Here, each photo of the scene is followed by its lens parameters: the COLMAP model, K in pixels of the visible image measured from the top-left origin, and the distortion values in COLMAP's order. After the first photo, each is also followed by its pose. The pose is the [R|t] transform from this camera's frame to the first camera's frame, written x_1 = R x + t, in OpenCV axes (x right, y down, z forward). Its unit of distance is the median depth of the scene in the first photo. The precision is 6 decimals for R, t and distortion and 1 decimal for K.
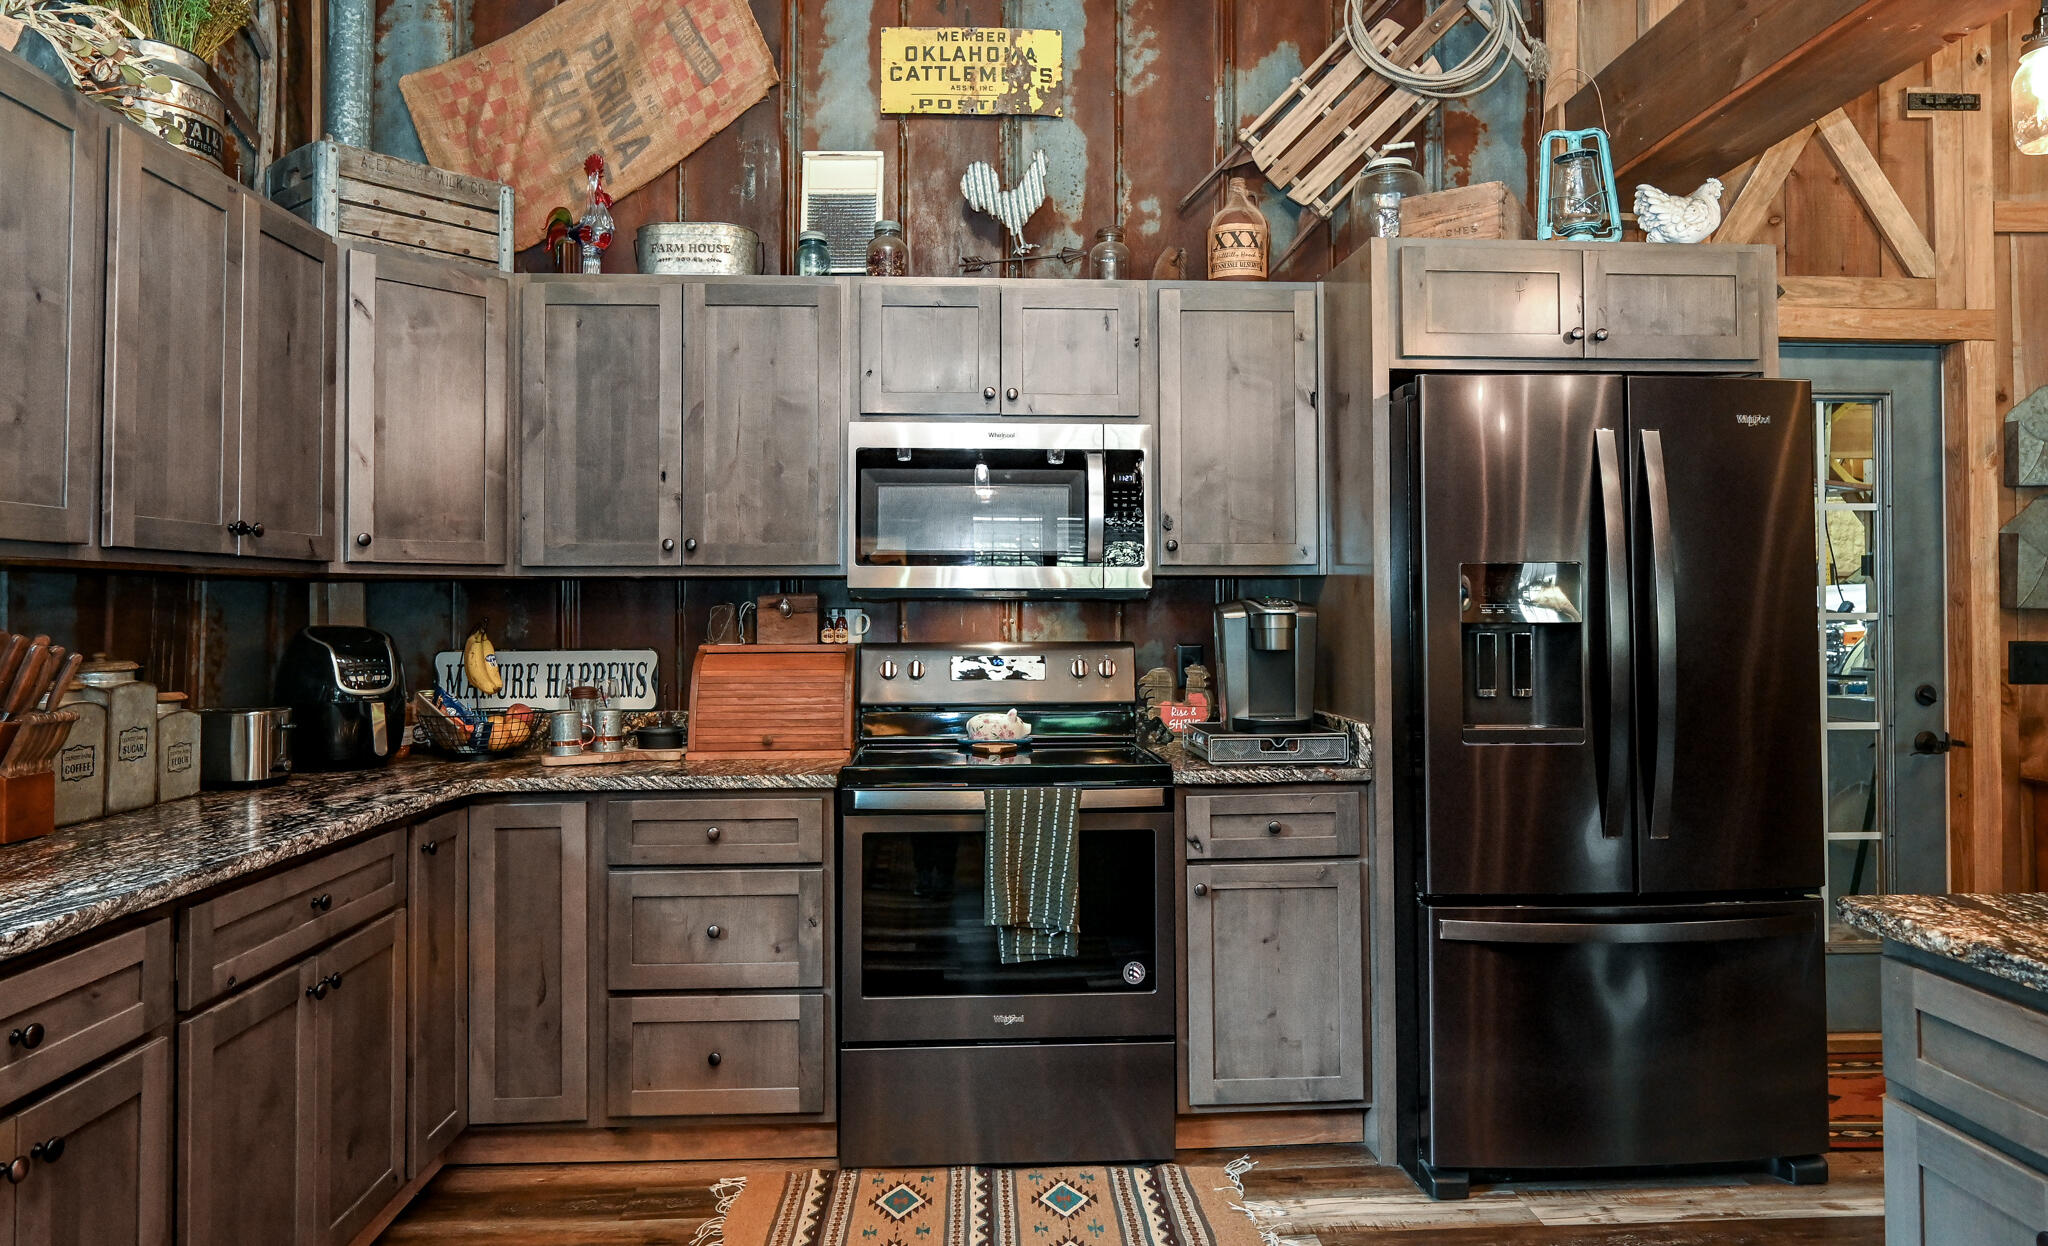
lens RADIAL K [[1253.3, 0, 1030.6], [0, 1253.3, 573.4], [0, 0, 1]] dist [-0.004578, 0.001824]
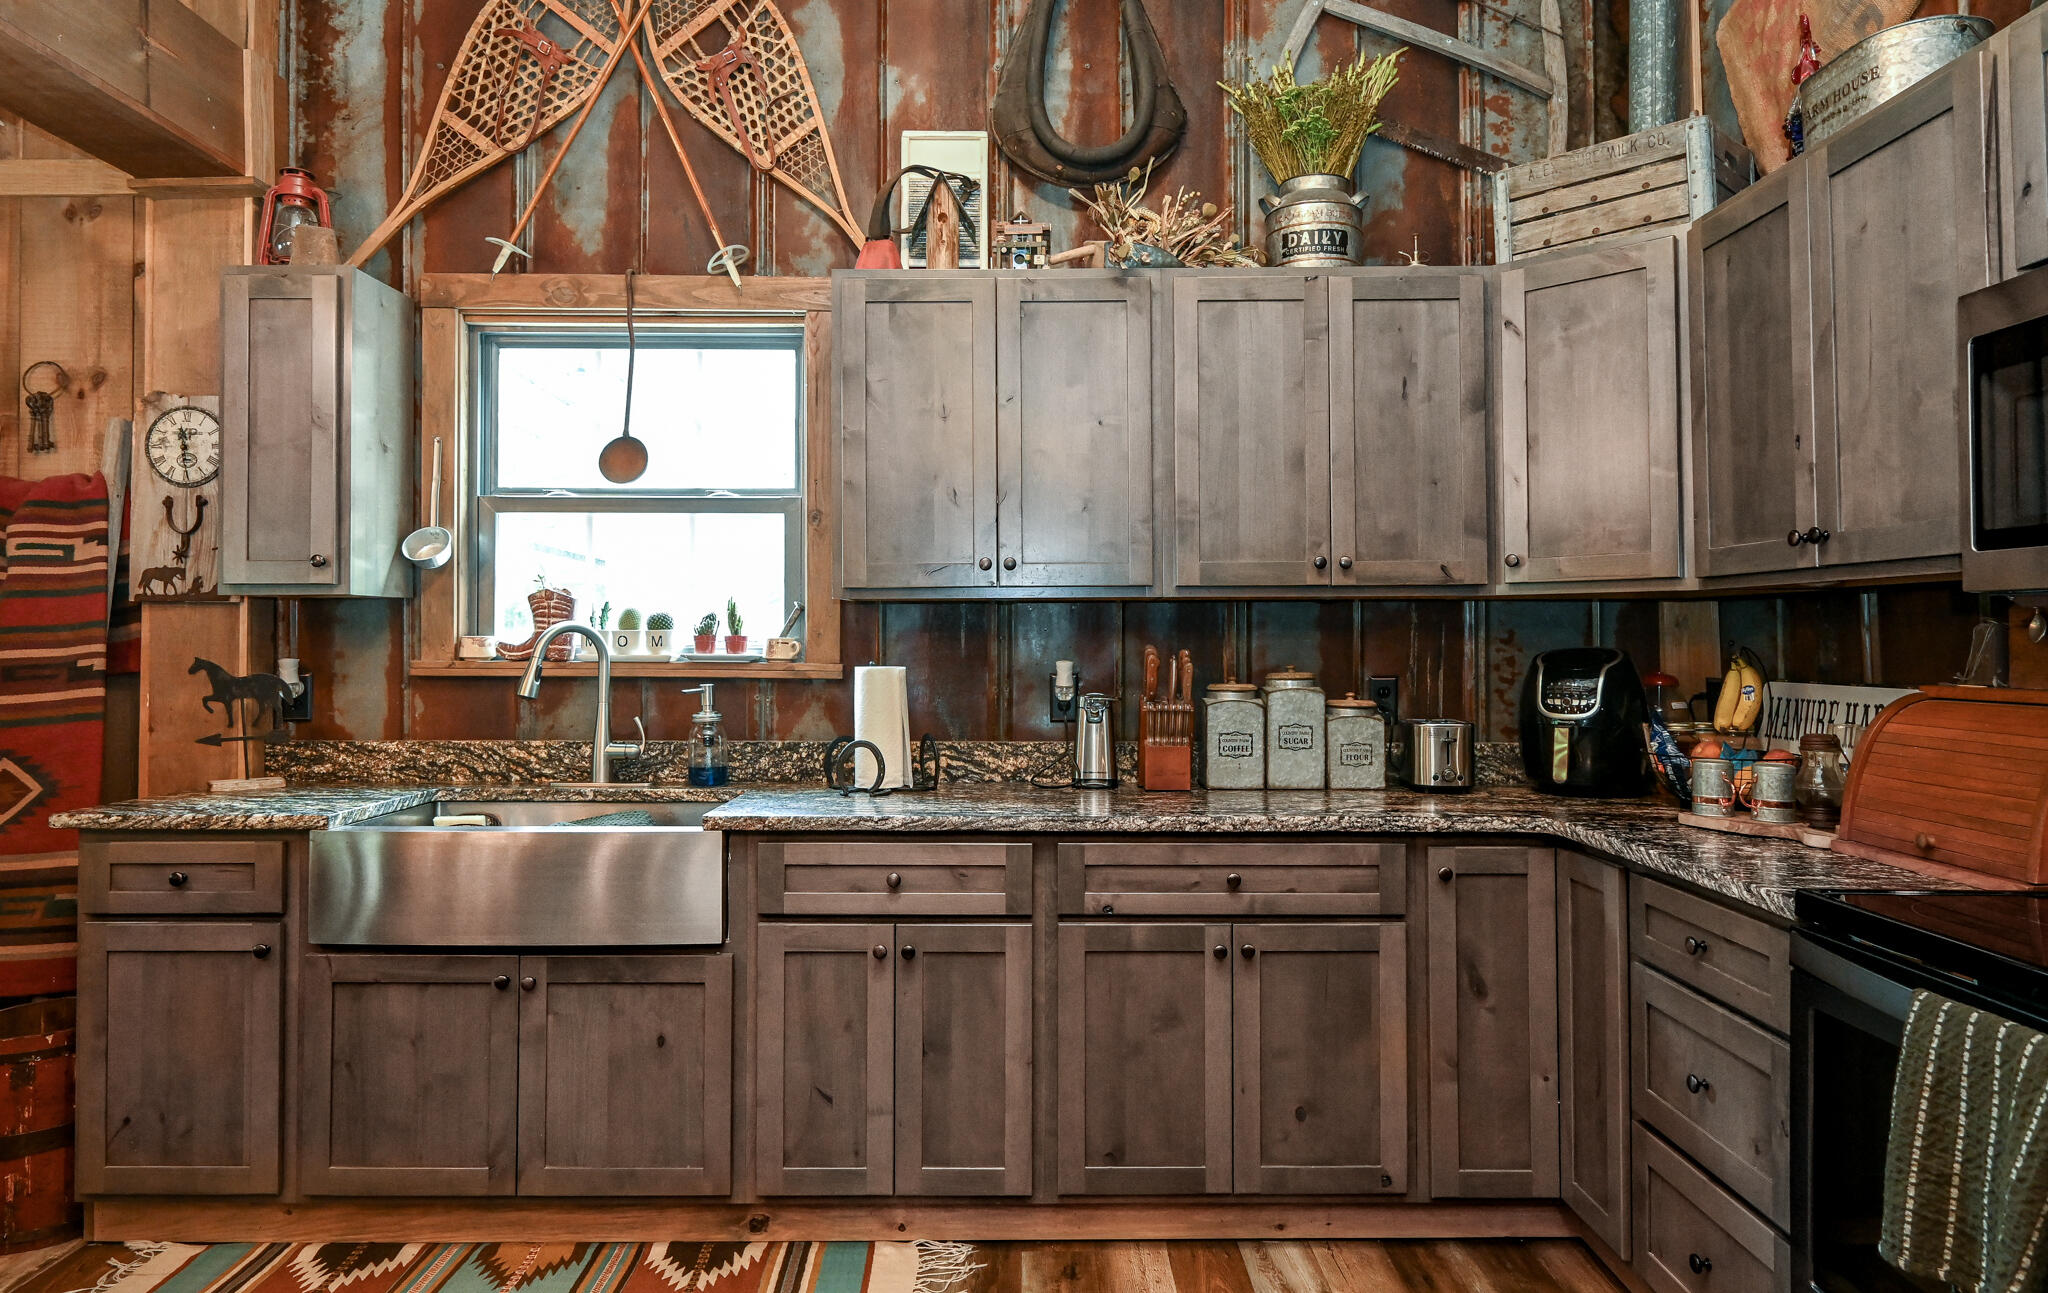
lens RADIAL K [[1248.7, 0, 1027.8], [0, 1248.7, 618.0], [0, 0, 1]] dist [-0.004058, -0.000598]
pose [[-0.052244, -0.011388, -0.998569, 0.408617], [0.031268, 0.999426, -0.013034, 0.016609], [0.998145, -0.031904, -0.051858, 0.574035]]
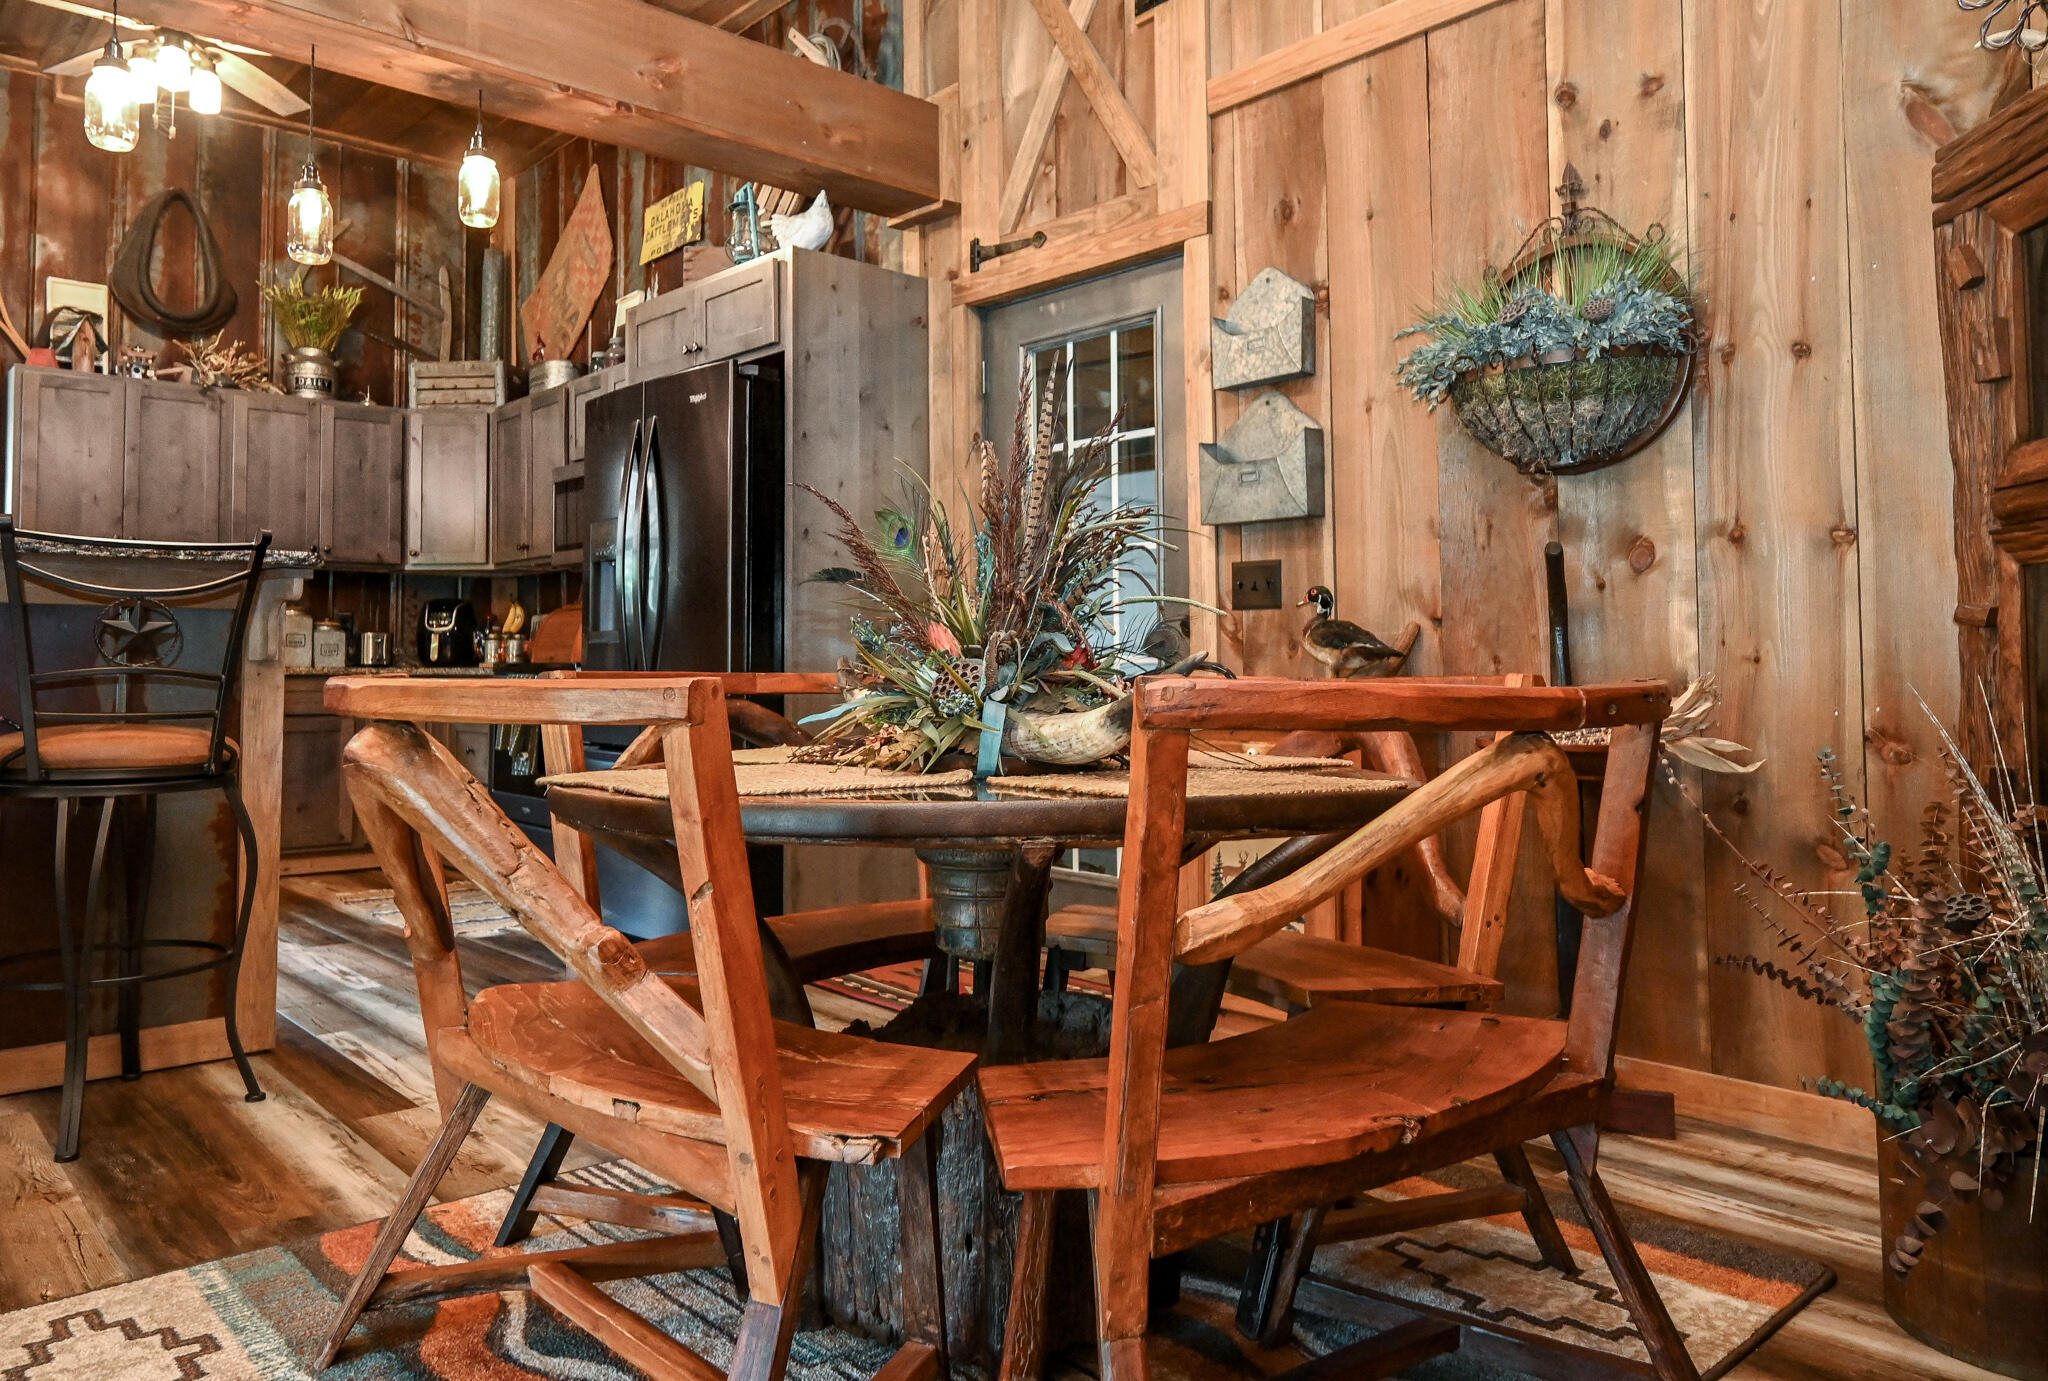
lens RADIAL K [[1424.7, 0, 1018.1], [0, 1424.7, 618.0], [0, 0, 1]] dist [-0.006469, -0.001271]
pose [[0.625573, -0.026370, -0.779720, 1.653698], [0.021090, 0.999635, -0.016887, 0.121128], [0.779881, -0.005880, 0.625901, 0.265837]]
